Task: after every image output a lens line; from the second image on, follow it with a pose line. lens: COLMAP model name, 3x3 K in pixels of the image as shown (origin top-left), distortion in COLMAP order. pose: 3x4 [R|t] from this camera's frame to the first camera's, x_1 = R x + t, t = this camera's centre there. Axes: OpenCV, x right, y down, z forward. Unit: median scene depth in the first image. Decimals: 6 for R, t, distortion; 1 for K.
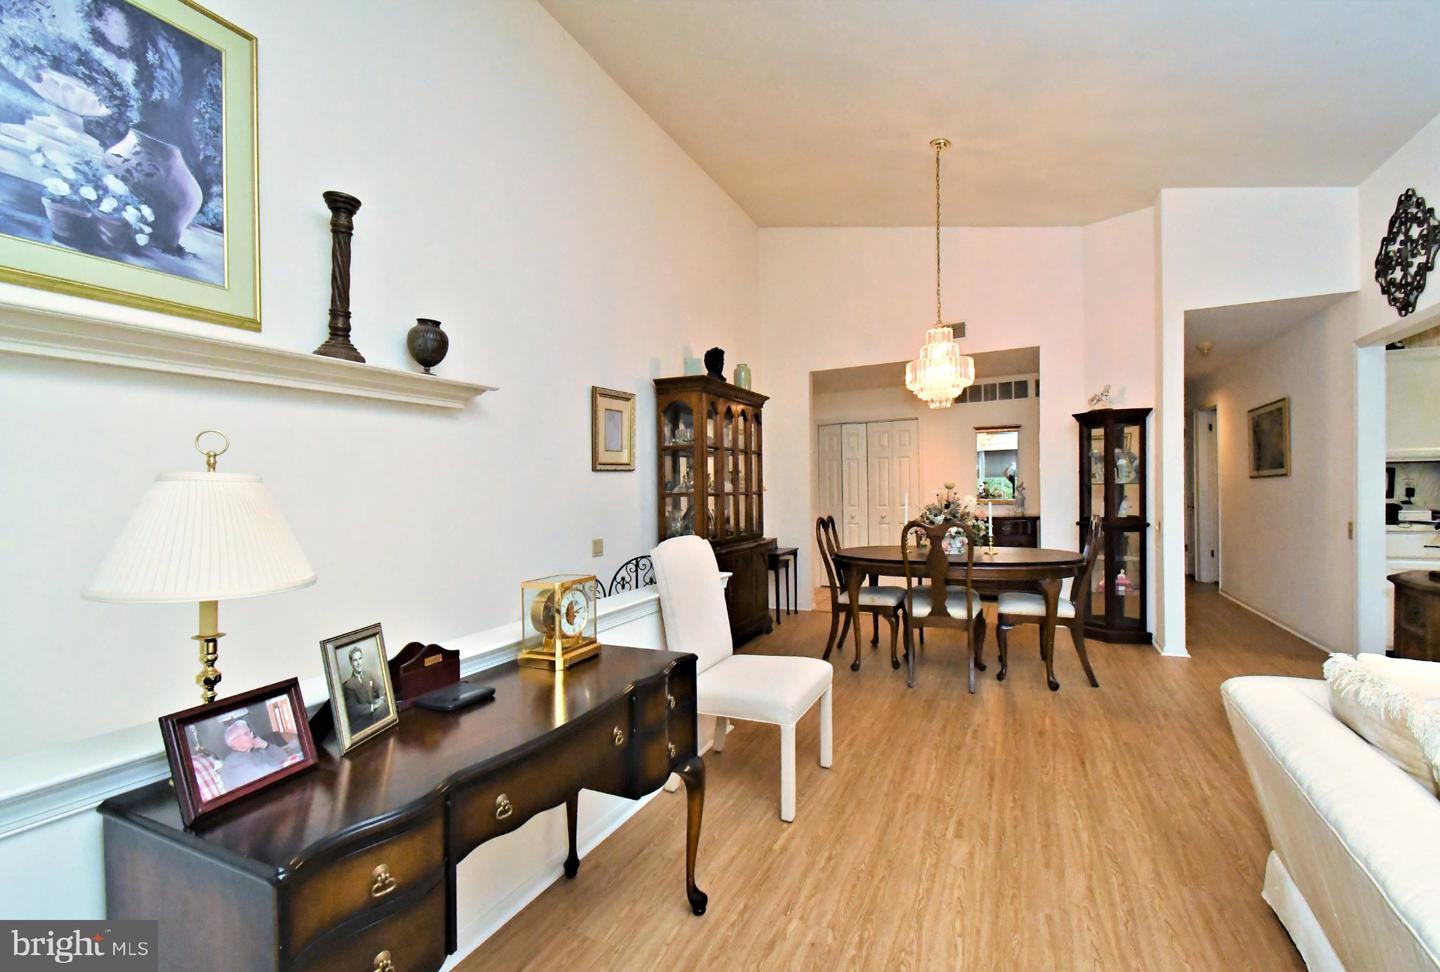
lens RADIAL K [[629.8, 0, 711.2], [0, 629.8, 494.5], [0, 0, 1]] dist [0.023443, -0.013684]
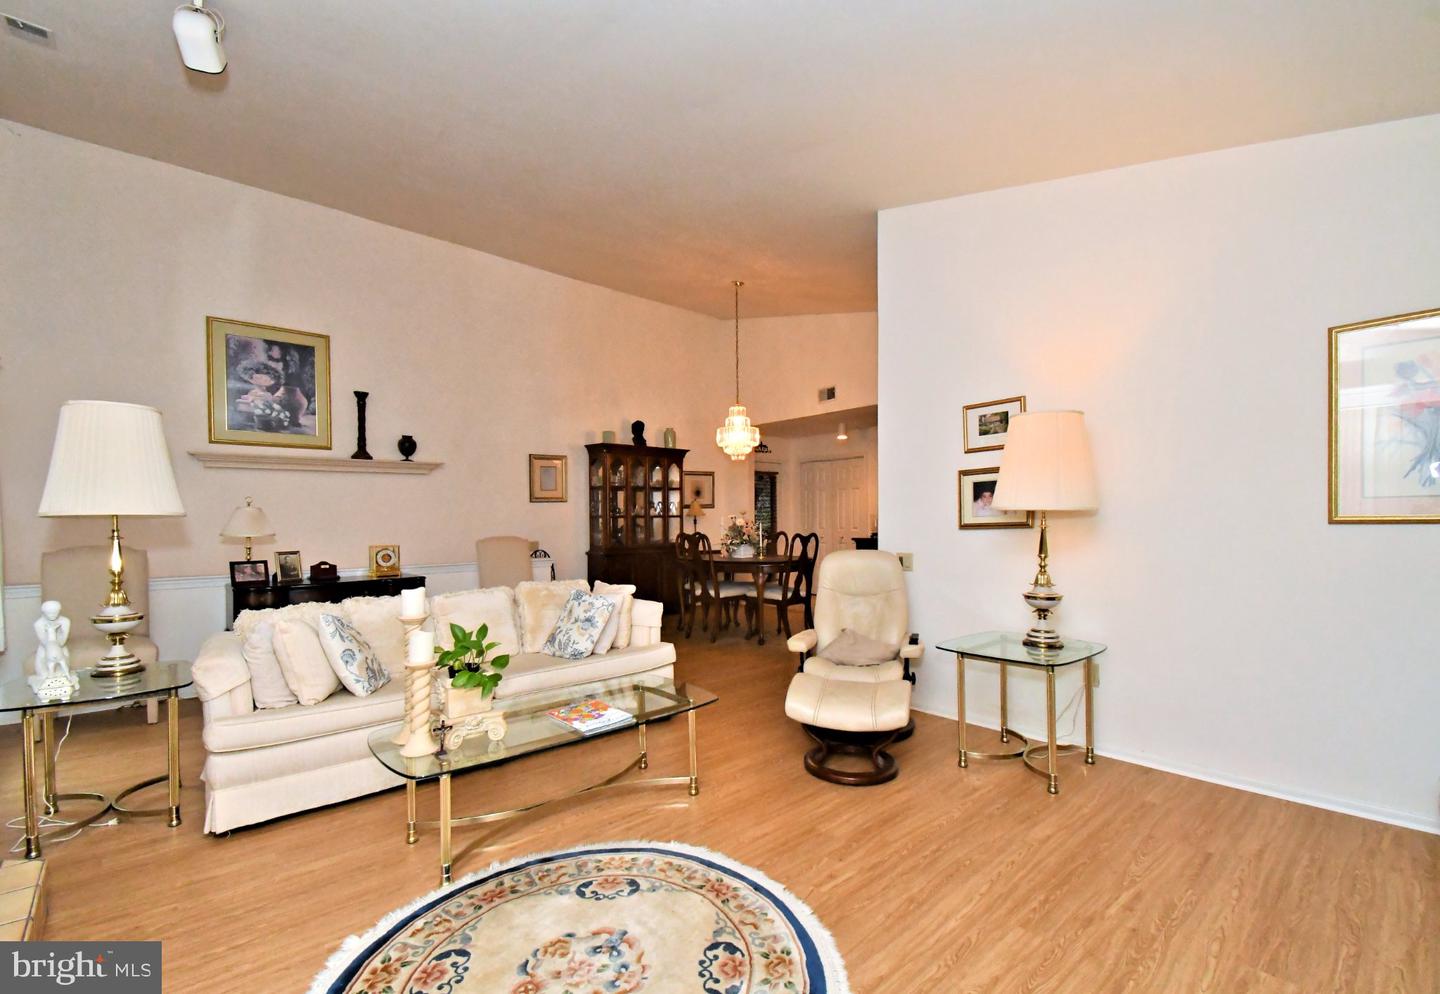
lens RADIAL K [[651.7, 0, 723.7], [0, 651.7, 524.9], [0, 0, 1]] dist [0.026538, -0.000298]
pose [[0.933543, 0.013650, -0.358205, 1.821921], [-0.009972, 0.999877, 0.012113, -0.002372], [0.358326, -0.007736, 0.933564, -0.965374]]
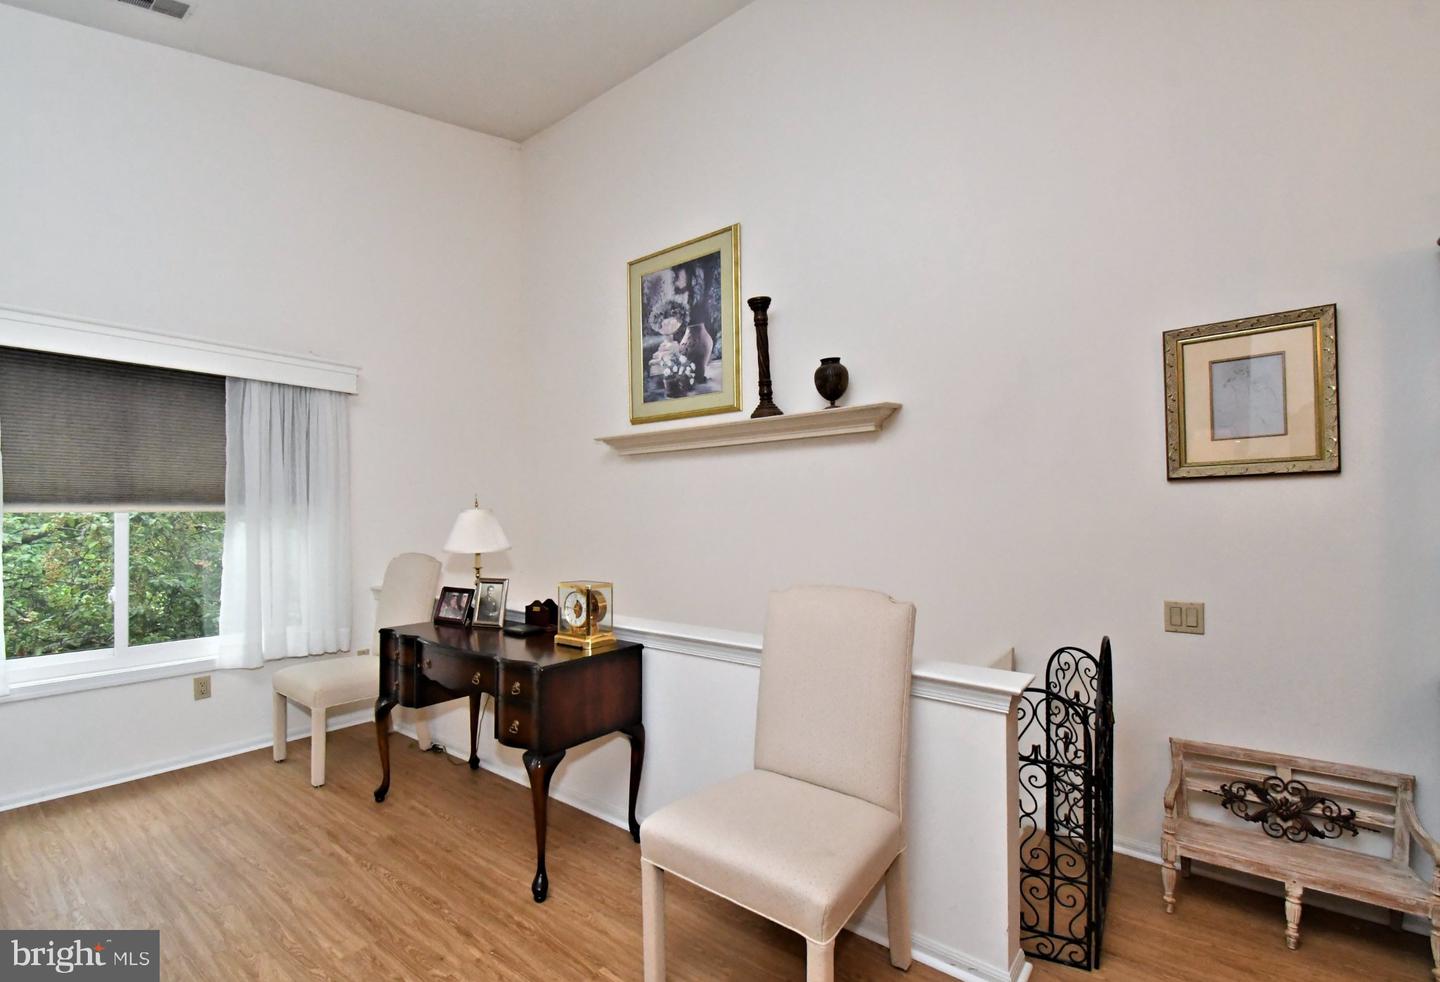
lens RADIAL K [[630.6, 0, 710.2], [0, 630.6, 511.7], [0, 0, 1]] dist [0.032703, -0.022858]
pose [[-0.217880, 0.011251, -0.975911, 0.868322], [-0.001141, 0.999930, 0.011782, -0.027944], [0.975975, 0.003680, -0.217851, 1.337310]]
